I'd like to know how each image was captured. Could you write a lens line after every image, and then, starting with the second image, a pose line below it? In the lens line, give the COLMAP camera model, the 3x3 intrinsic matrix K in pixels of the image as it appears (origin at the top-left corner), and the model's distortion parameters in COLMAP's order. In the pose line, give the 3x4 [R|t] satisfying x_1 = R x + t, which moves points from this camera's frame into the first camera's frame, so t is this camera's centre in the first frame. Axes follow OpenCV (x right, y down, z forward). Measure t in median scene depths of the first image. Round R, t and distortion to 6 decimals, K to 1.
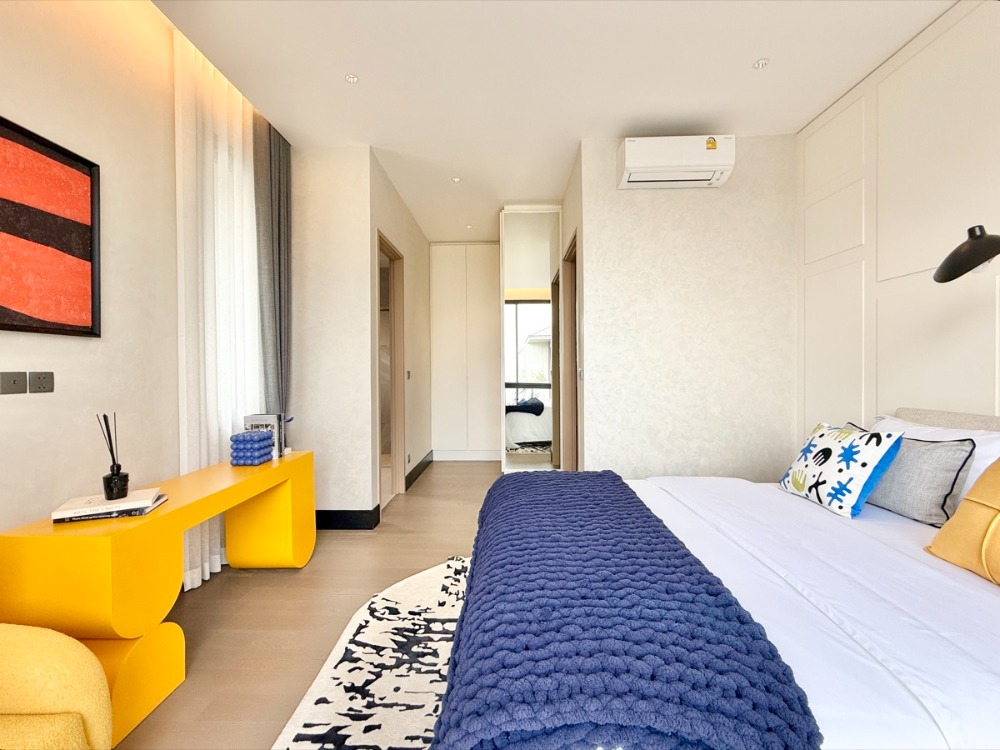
lens RADIAL K [[399.9, 0, 500.4], [0, 399.9, 372.1], [0, 0, 1]] dist [0.000046, 0.000002]
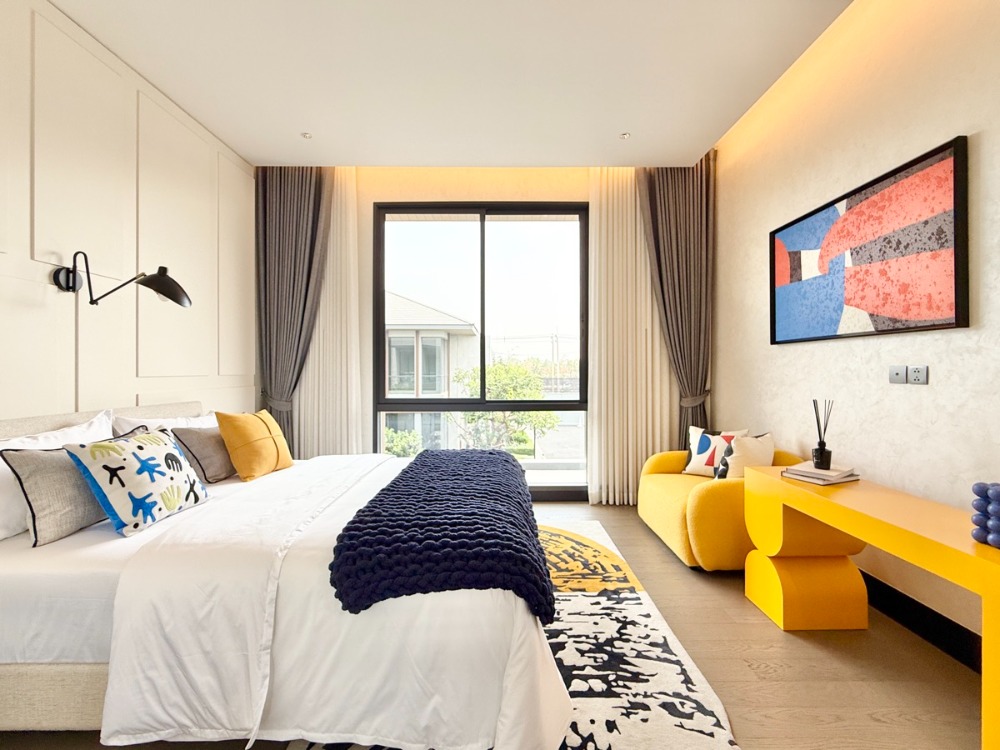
lens RADIAL K [[399.9, 0, 500.0], [0, 399.9, 370.6], [0, 0, 1]] dist [0.000046, 0.000002]
pose [[-0.999703, 0.009433, -0.022490, 0.053665], [0.009203, 0.999904, 0.010312, -0.008296], [0.022585, 0.010102, -0.999694, 1.986774]]
